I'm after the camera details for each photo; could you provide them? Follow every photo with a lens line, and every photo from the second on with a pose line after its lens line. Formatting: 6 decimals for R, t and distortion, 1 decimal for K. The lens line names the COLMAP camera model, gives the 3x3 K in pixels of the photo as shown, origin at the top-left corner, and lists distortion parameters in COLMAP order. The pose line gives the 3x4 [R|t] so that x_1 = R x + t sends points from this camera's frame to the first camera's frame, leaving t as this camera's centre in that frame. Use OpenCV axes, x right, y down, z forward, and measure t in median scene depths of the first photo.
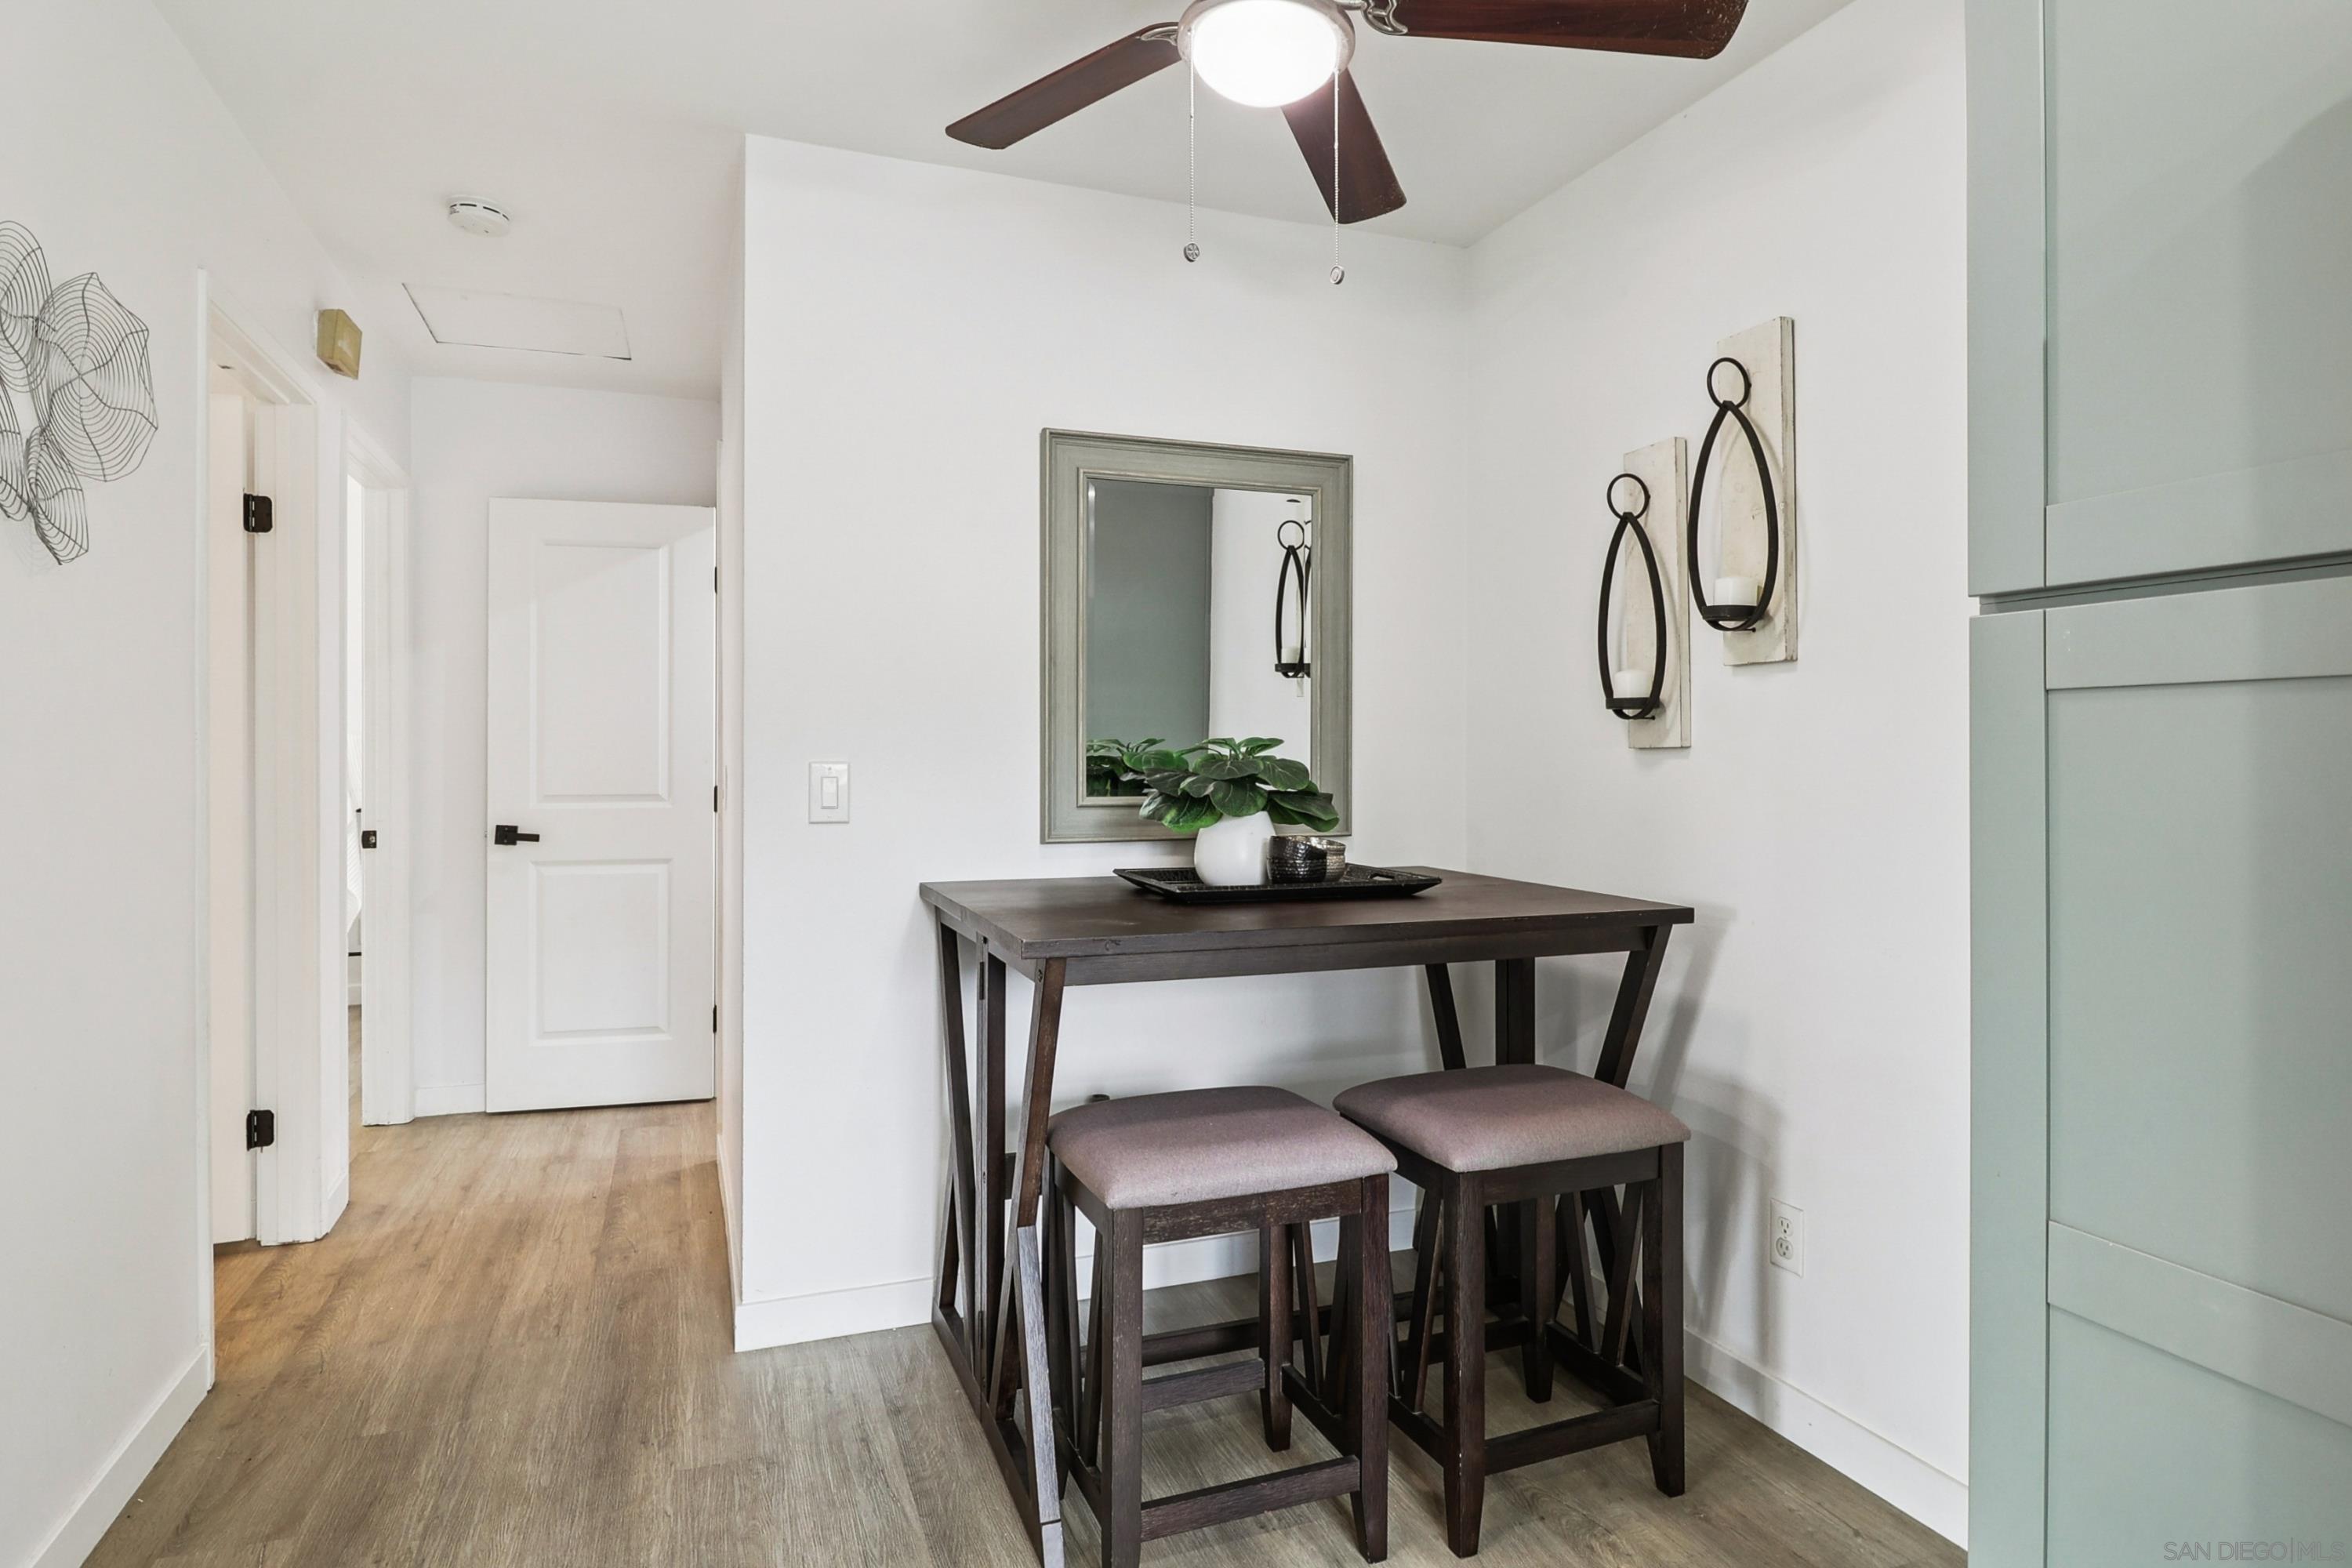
lens RADIAL K [[1281.2, 0, 1174.8], [0, 1281.2, 747.0], [0, 0, 1]] dist [0.003325, -0.012845]
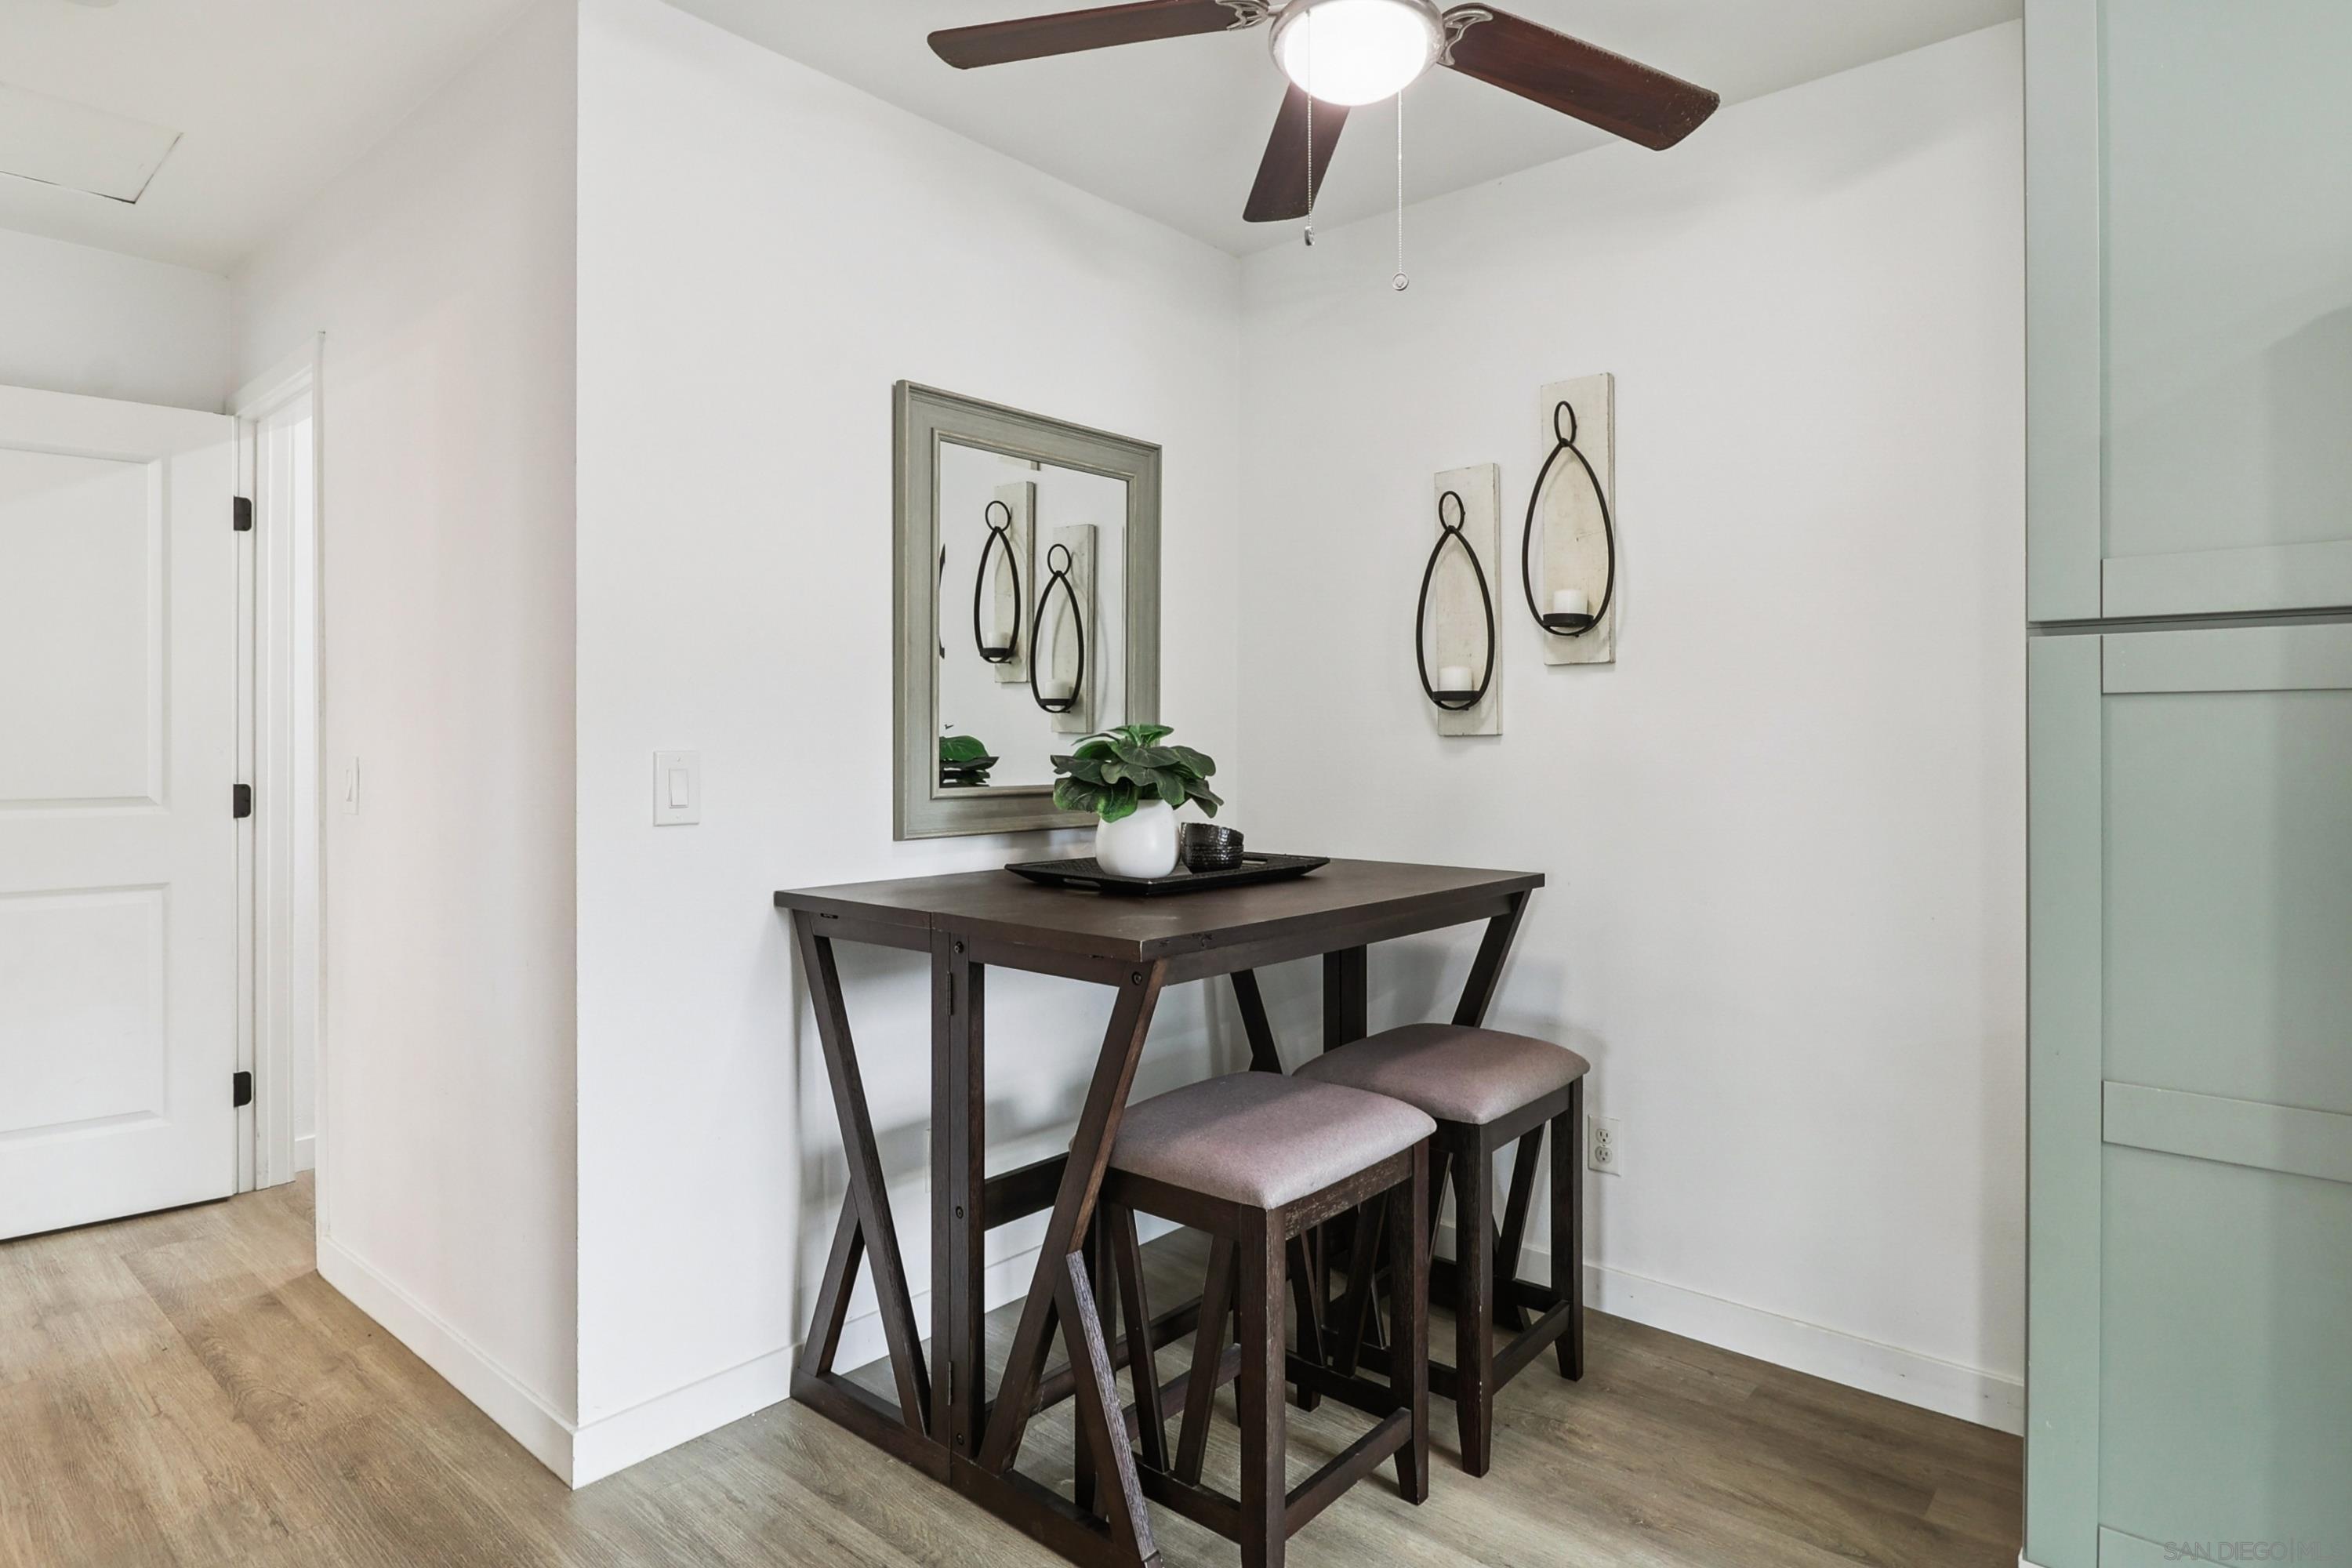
lens RADIAL K [[1284.7, 0, 1174.6], [0, 1284.7, 741.1], [0, 0, 1]] dist [0.000500, -0.009369]
pose [[0.881486, -0.000685, 0.472210, -0.378449], [-0.001907, 0.999986, 0.005009, 0.000374], [-0.472207, -0.005316, 0.881472, 0.116541]]
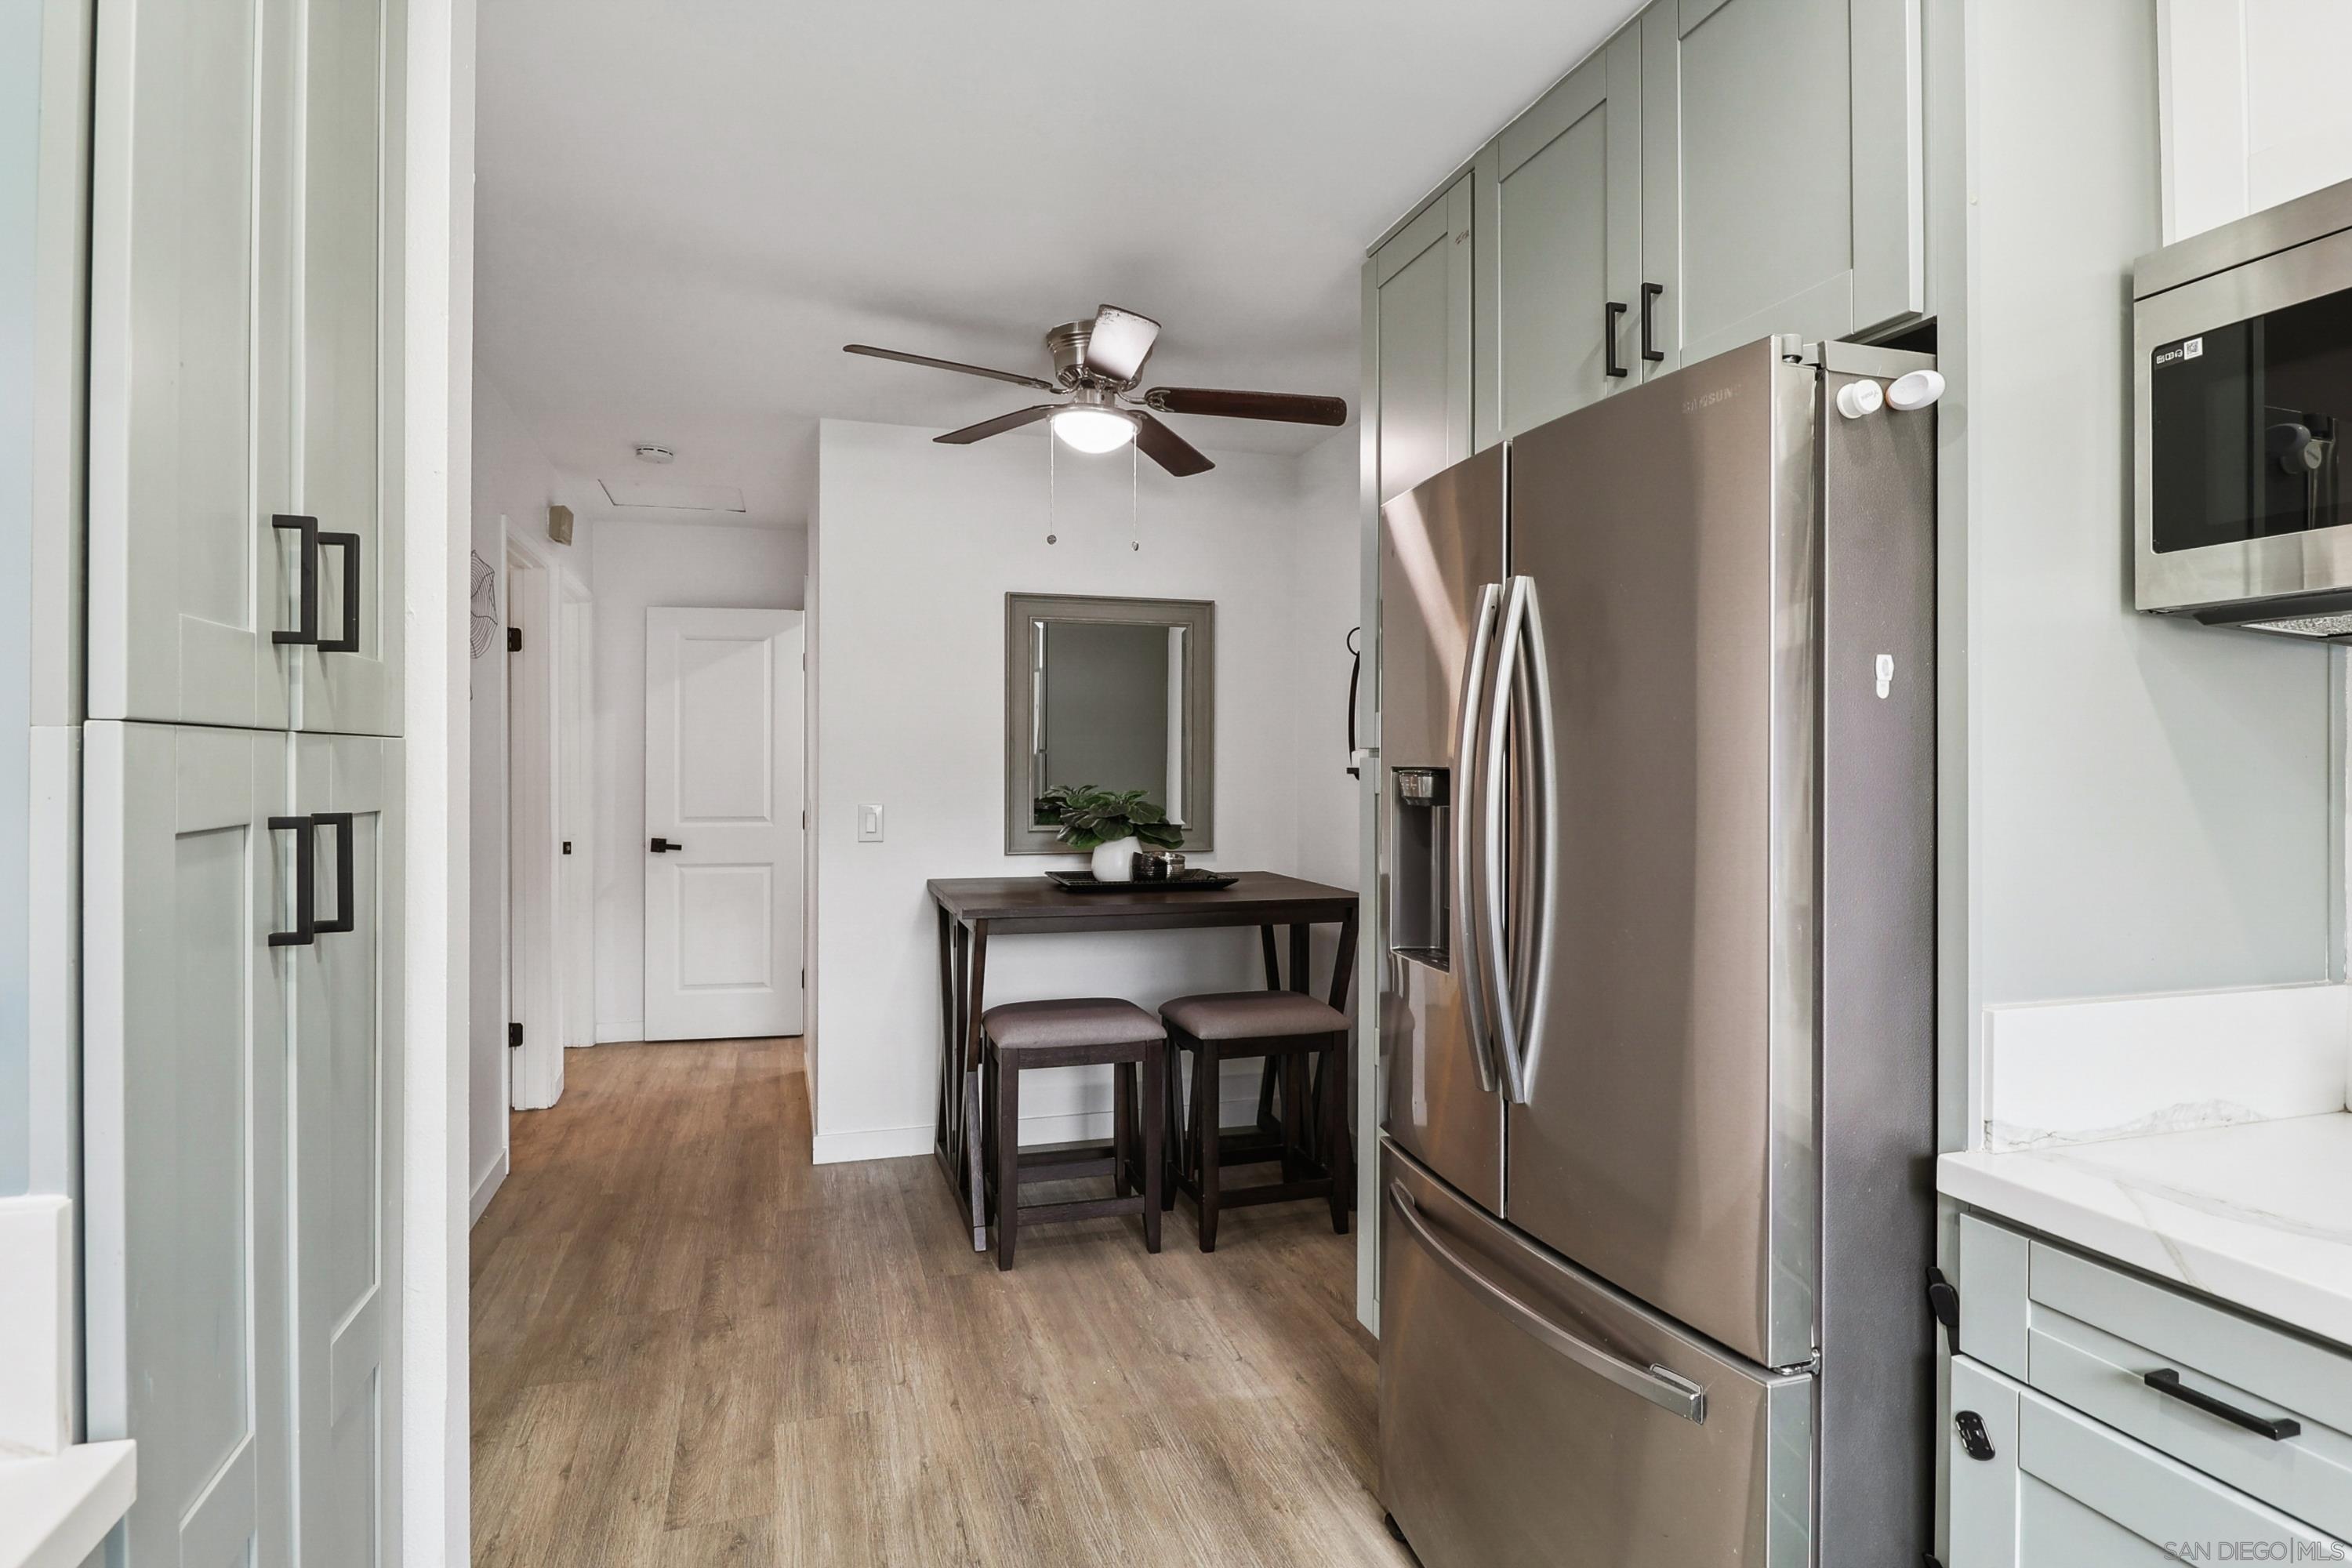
lens RADIAL K [[1254.1, 0, 1186.2], [0, 1254.1, 758.9], [0, 0, 1]] dist [0.002576, -0.012455]
pose [[0.998637, 0.002060, -0.052144, 0.211279], [-0.001884, 0.999992, 0.003430, -0.052019], [0.052151, -0.003327, 0.998634, -0.563498]]
